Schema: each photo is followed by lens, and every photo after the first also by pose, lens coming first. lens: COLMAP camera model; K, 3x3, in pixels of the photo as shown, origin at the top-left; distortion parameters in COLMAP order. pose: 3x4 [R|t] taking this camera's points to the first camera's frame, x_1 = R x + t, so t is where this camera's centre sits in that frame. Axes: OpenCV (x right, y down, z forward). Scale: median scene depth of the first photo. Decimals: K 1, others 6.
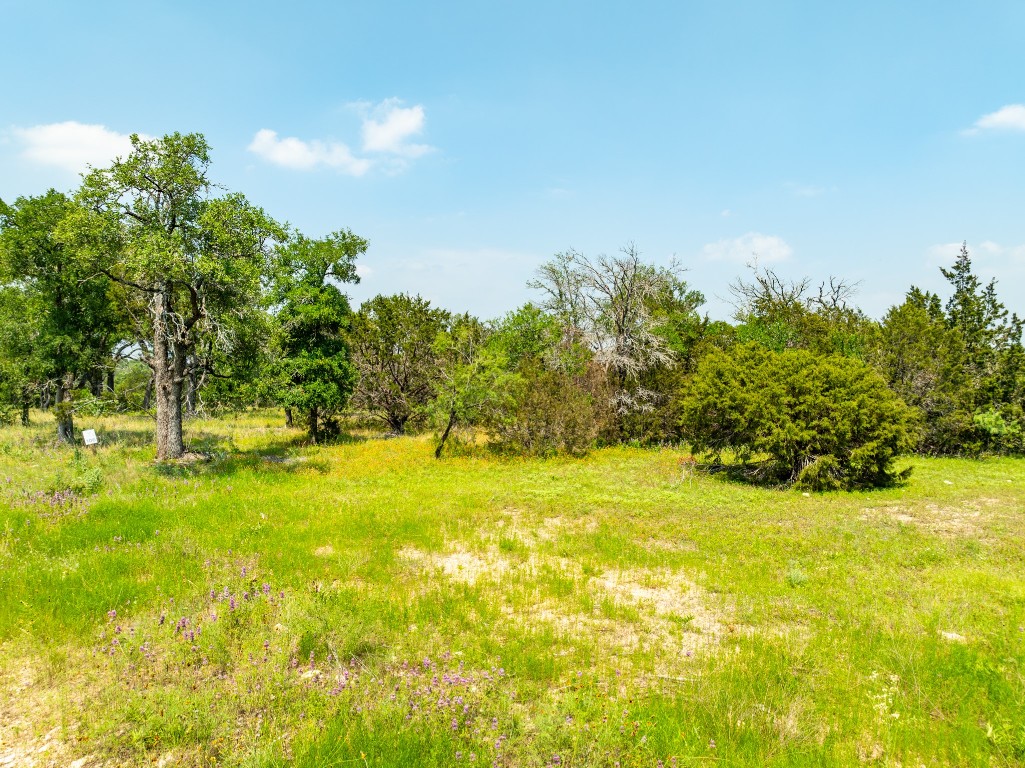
lens RADIAL K [[718.7, 0, 513.9], [0, 718.7, 380.9], [0, 0, 1]] dist [-0.035222, 0.021409]
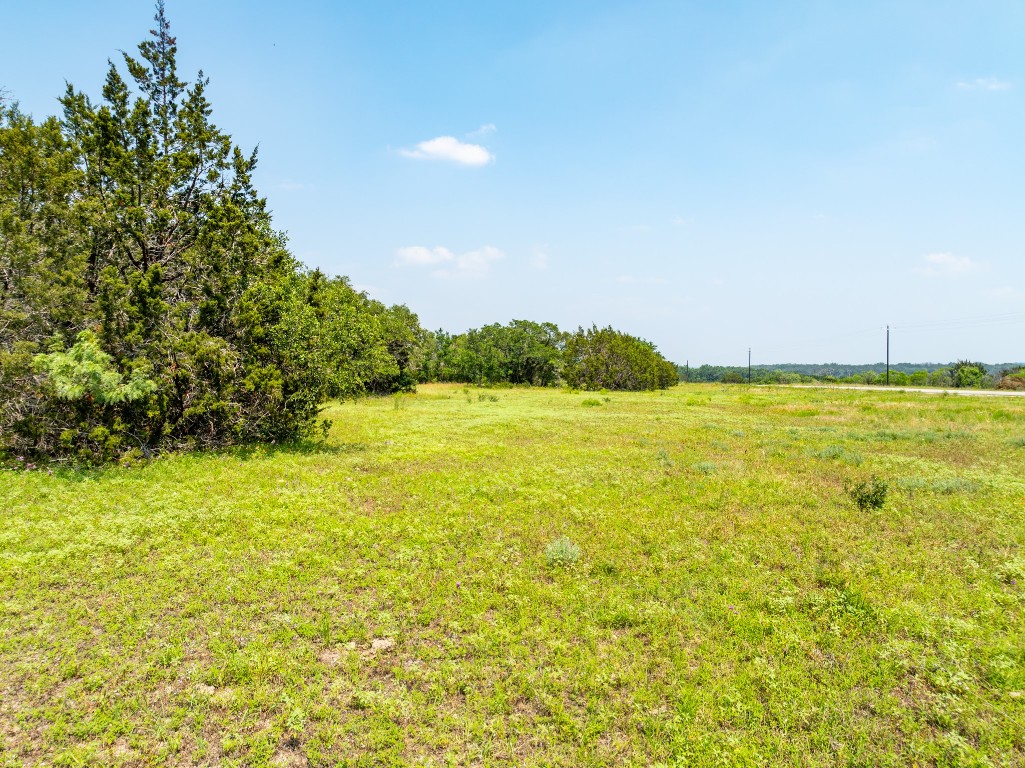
lens RADIAL K [[718.7, 0, 513.9], [0, 718.7, 380.9], [0, 0, 1]] dist [-0.035222, 0.021409]
pose [[0.782974, -0.008190, 0.622000, 0.791915], [-0.003954, 0.999828, 0.018142, 0.070898], [-0.622041, -0.016664, 0.782807, 0.732050]]
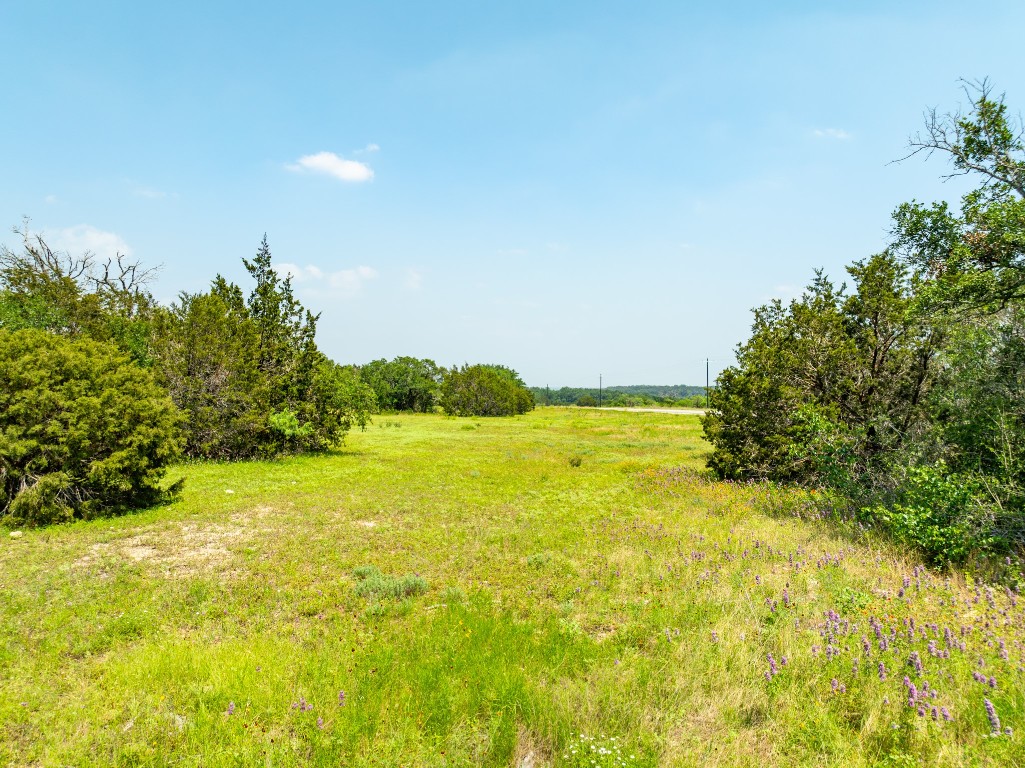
lens RADIAL K [[718.7, 0, 513.9], [0, 718.7, 380.9], [0, 0, 1]] dist [-0.035222, 0.021409]
pose [[0.654339, 0.010429, 0.756129, 0.193462], [-0.002905, 0.999932, -0.011278, 0.017395], [-0.756196, 0.005183, 0.654325, 0.180370]]
